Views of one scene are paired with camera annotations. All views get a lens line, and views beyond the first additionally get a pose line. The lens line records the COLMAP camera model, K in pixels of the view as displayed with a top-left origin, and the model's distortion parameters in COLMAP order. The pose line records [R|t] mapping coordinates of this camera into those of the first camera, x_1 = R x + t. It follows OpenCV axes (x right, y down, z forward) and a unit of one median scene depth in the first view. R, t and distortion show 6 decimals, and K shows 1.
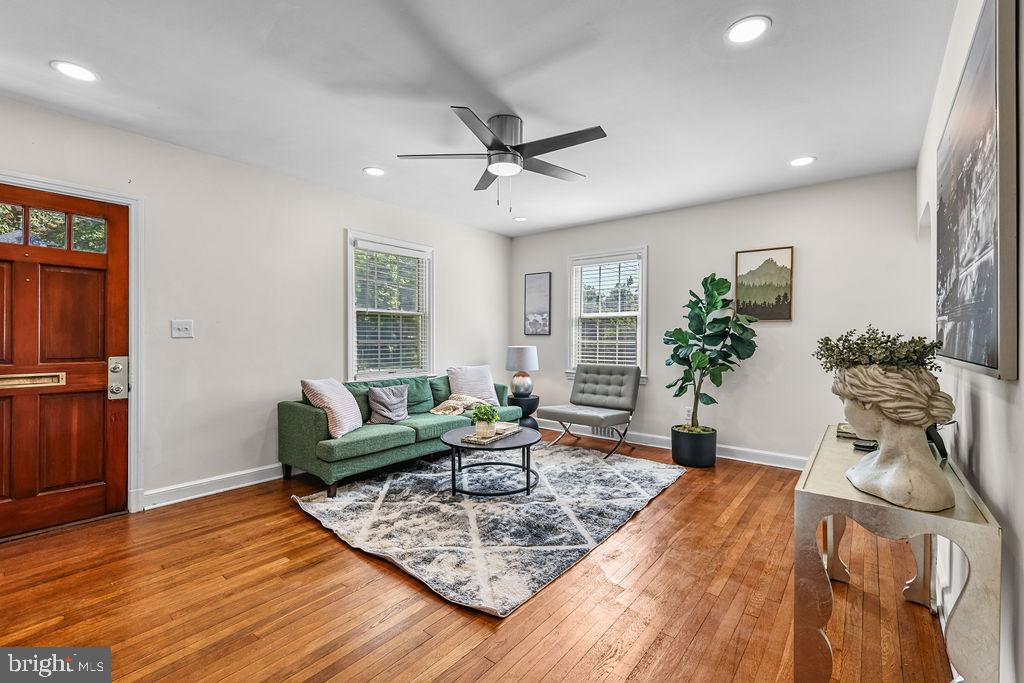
lens RADIAL K [[452.7, 0, 512.0], [0, 452.7, 341.5], [0, 0, 1]] dist [-0.002785, -0.000325]
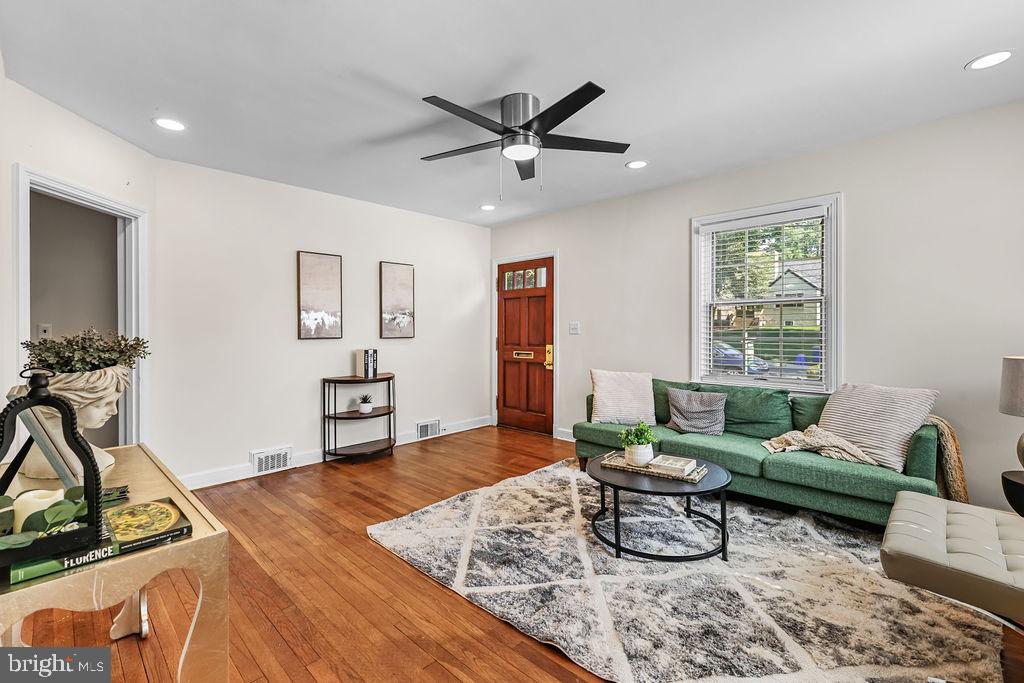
lens RADIAL K [[450.1, 0, 507.7], [0, 450.1, 332.4], [0, 0, 1]] dist [0.000120, 0.000003]
pose [[-0.110417, 0.000669, -0.993885, 0.795508], [-0.007017, 0.999974, 0.001452, -0.014658], [0.993861, 0.007134, -0.110410, 0.951705]]
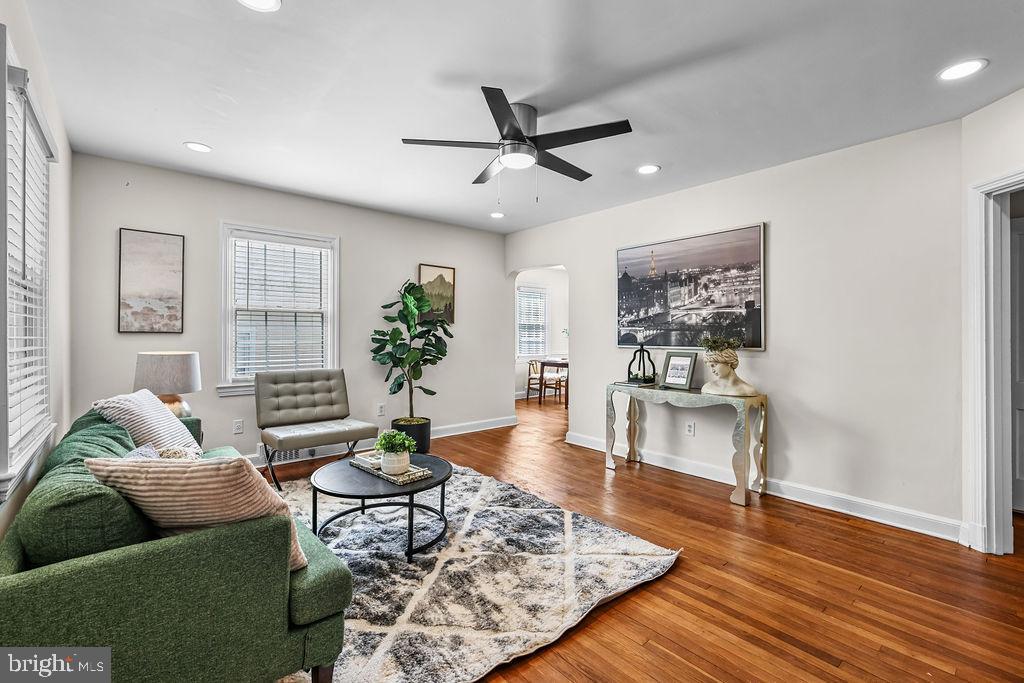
lens RADIAL K [[452.7, 0, 512.0], [0, 452.7, 341.5], [0, 0, 1]] dist [-0.002785, -0.000325]
pose [[0.171273, -0.012403, 0.985145, -0.829601], [0.008415, 0.999903, 0.011126, -0.010395], [-0.985188, 0.006384, 0.171361, 0.753636]]
